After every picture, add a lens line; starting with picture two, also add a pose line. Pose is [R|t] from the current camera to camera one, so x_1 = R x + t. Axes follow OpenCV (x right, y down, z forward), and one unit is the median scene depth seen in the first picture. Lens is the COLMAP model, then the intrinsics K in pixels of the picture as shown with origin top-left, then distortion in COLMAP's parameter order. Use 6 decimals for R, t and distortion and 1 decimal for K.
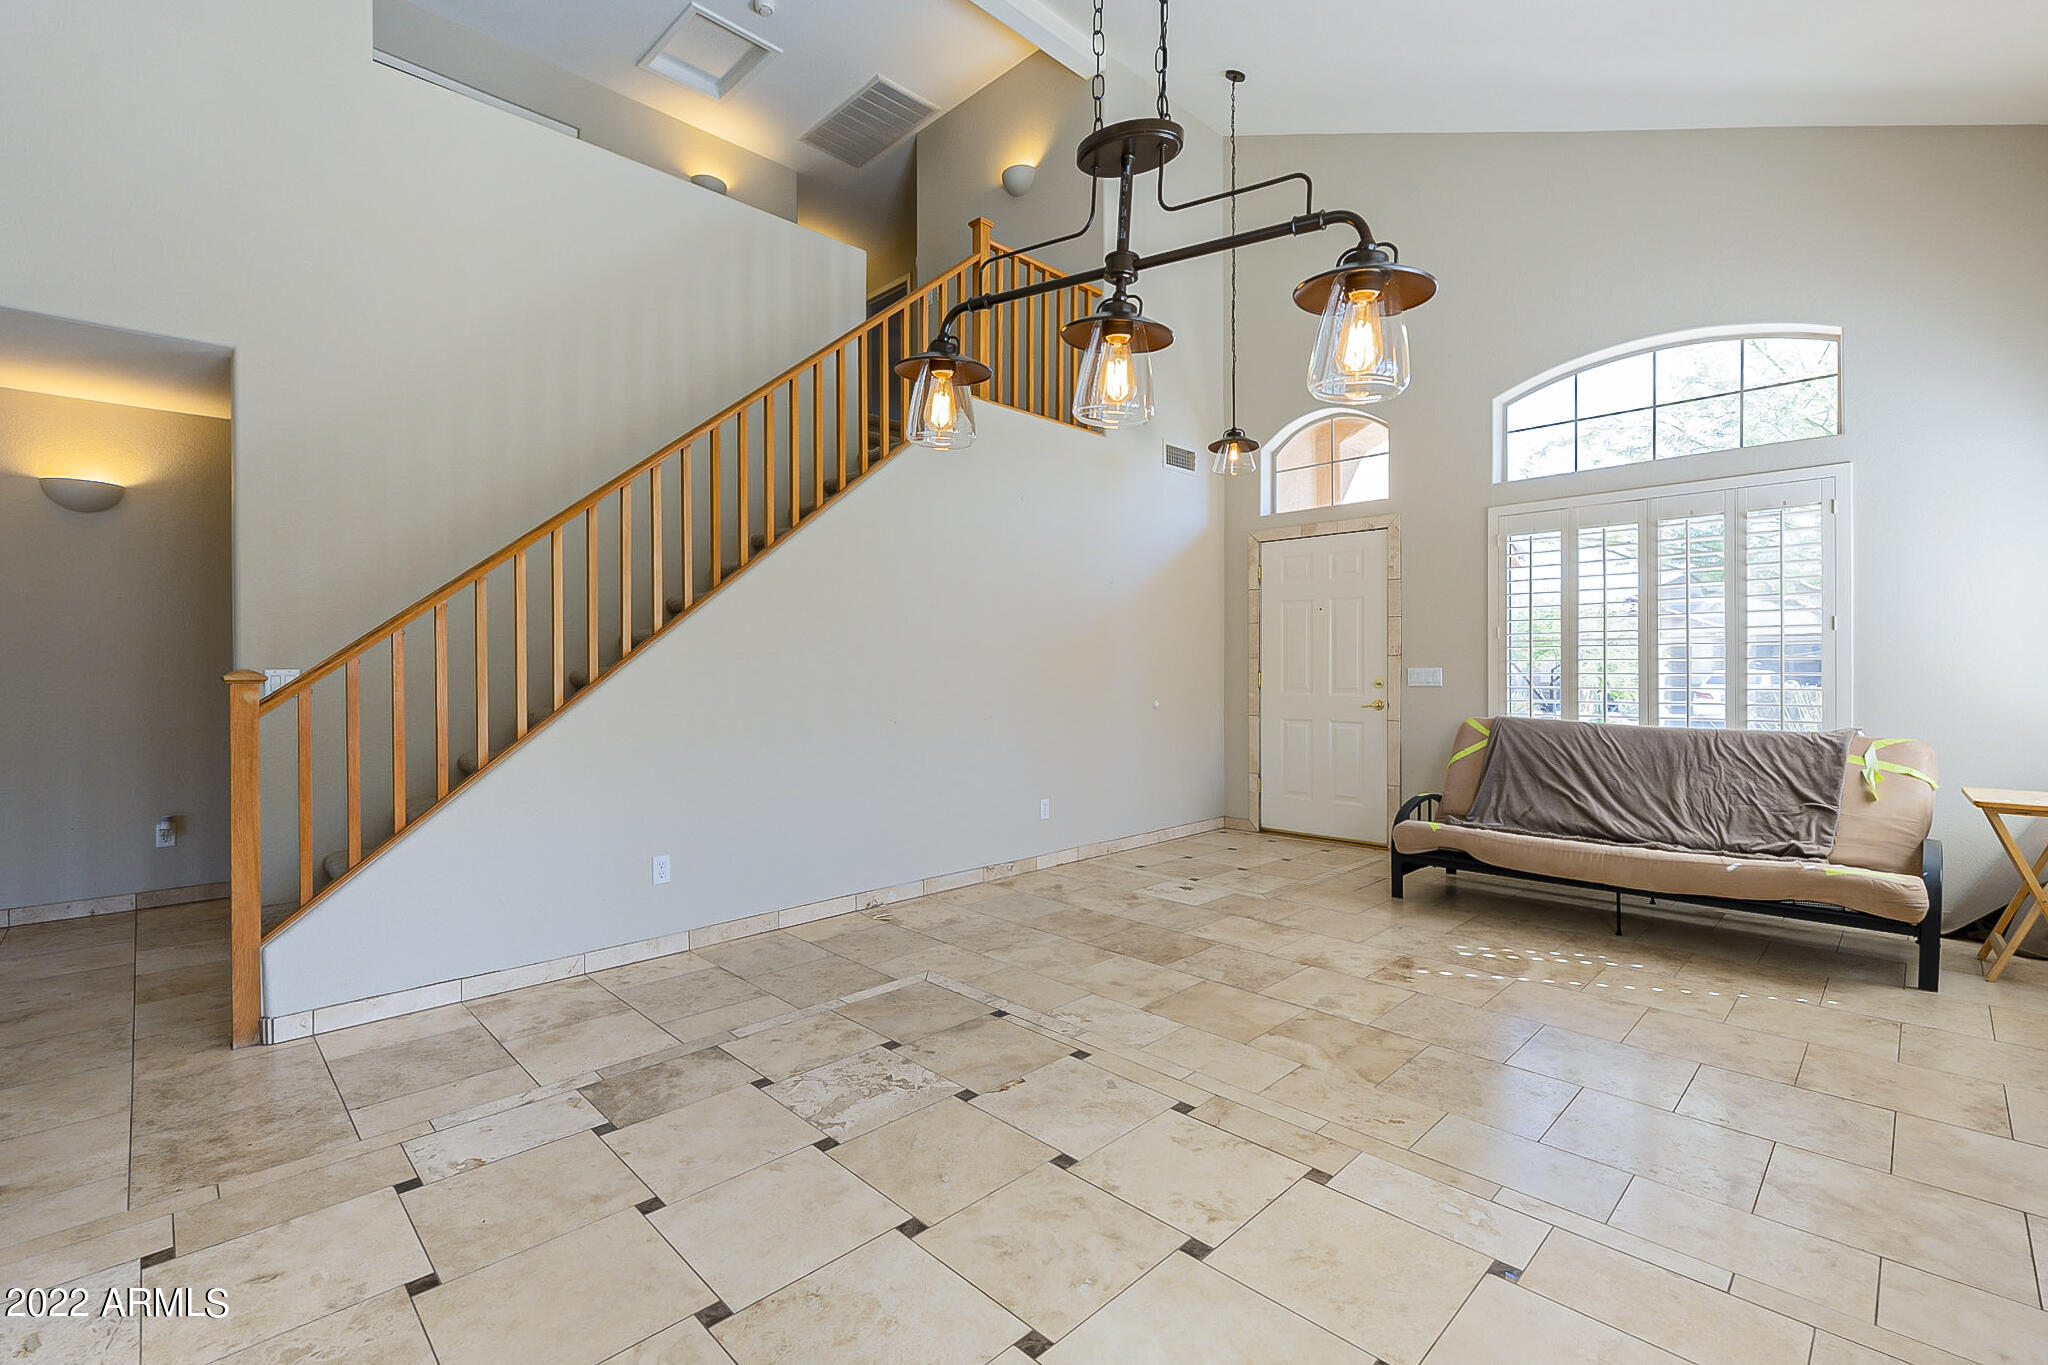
lens RADIAL K [[898.8, 0, 1021.3], [0, 898.8, 656.8], [0, 0, 1]] dist [-0.000447, 0.000145]
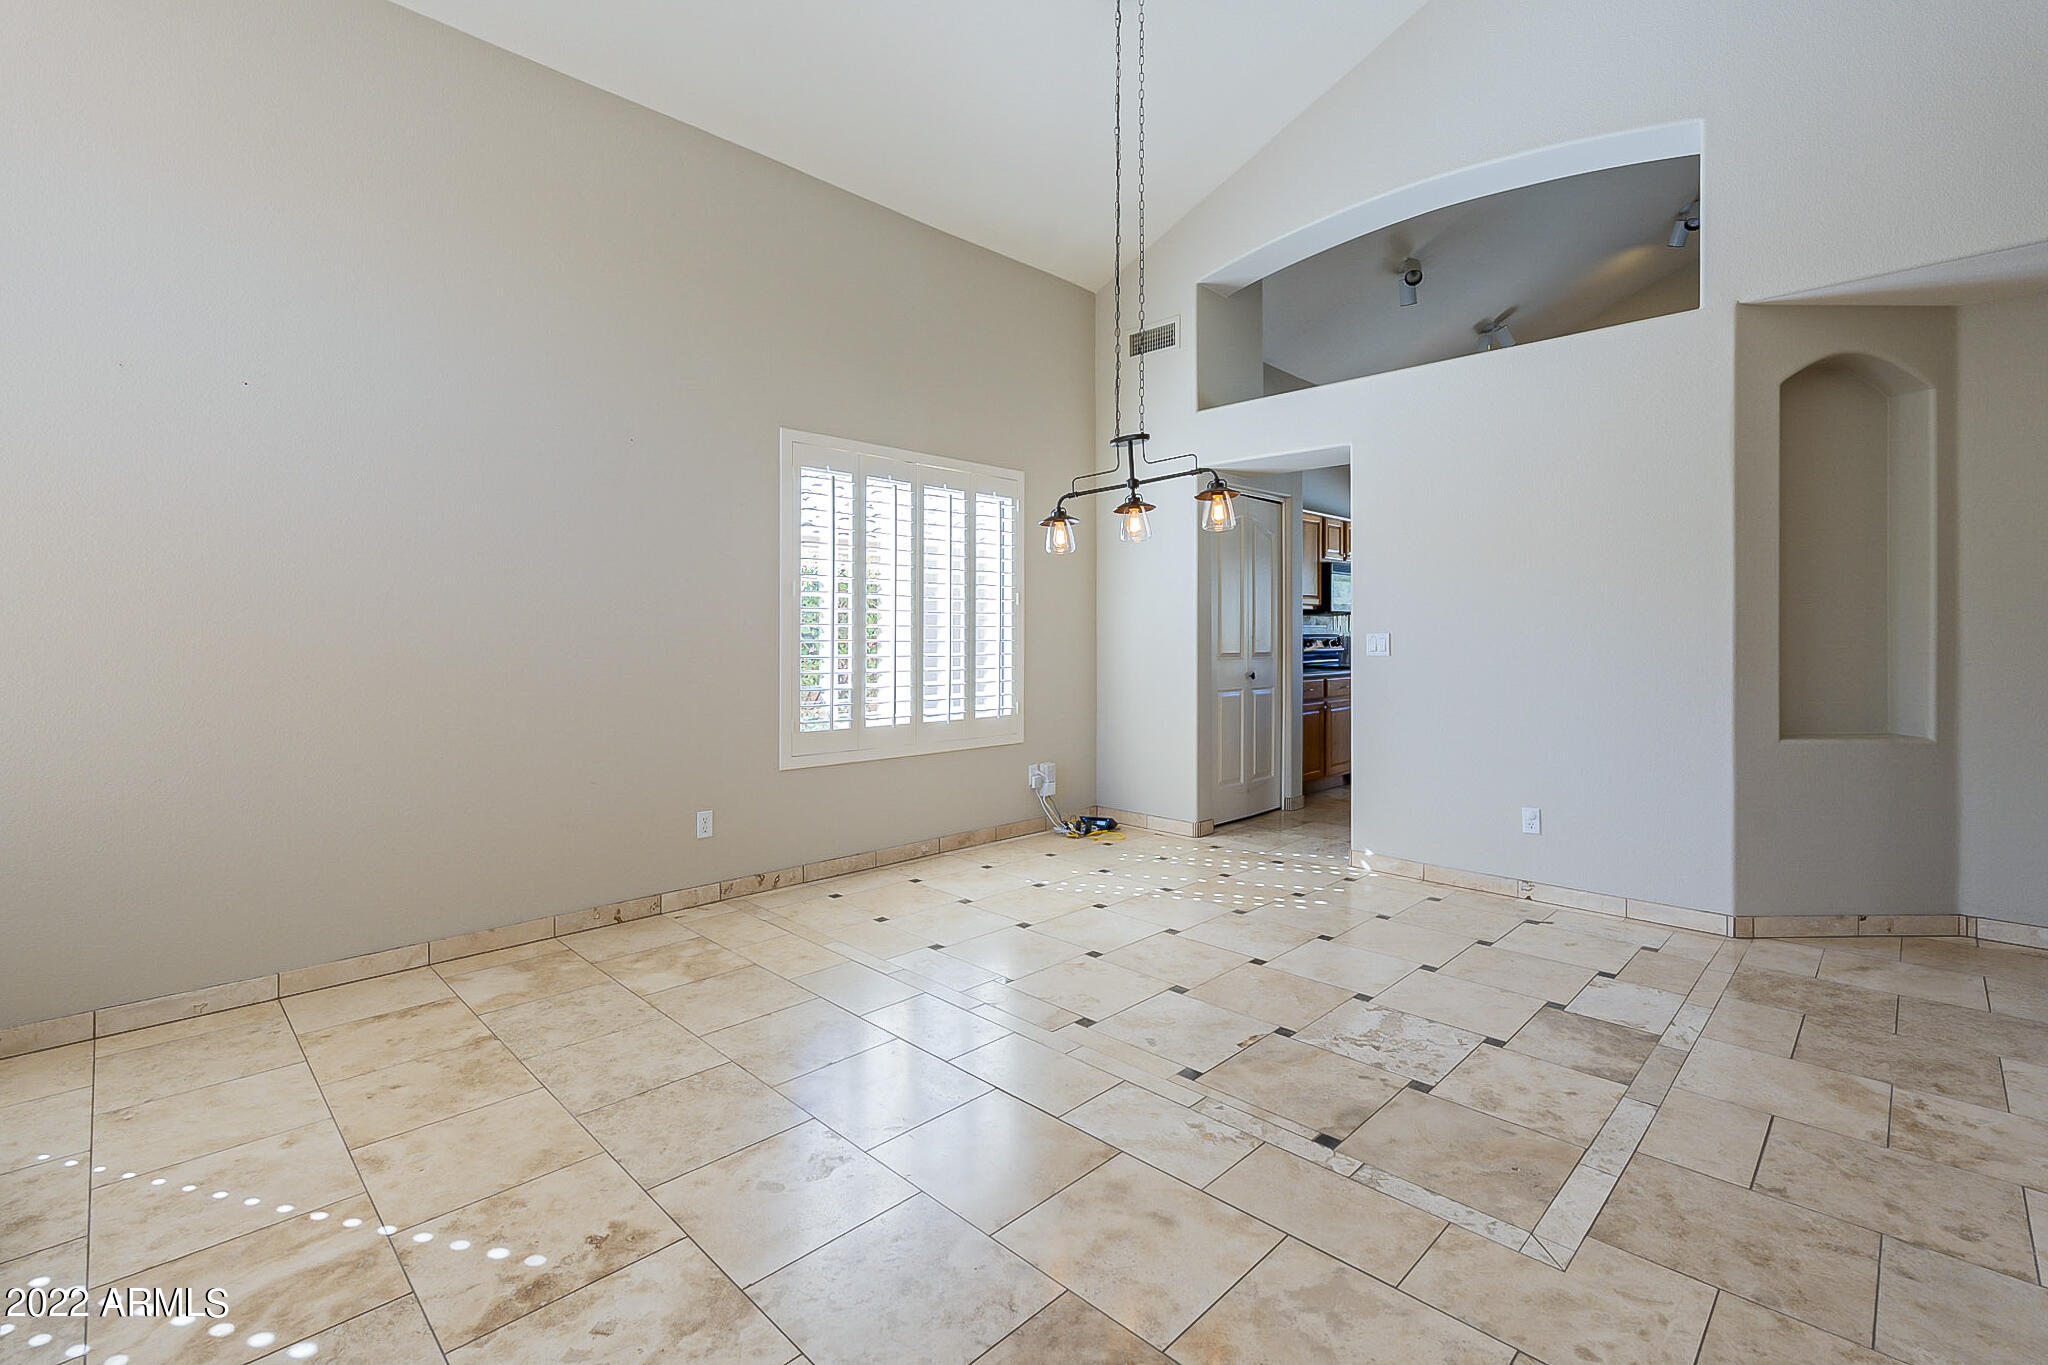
lens RADIAL K [[898.8, 0, 1021.3], [0, 898.8, 656.8], [0, 0, 1]] dist [-0.000447, 0.000145]
pose [[-0.999952, 0.002029, -0.009554, 0.226101], [0.001924, 0.999938, 0.010997, 0.023439], [0.009576, 0.010978, -0.999894, 1.774106]]
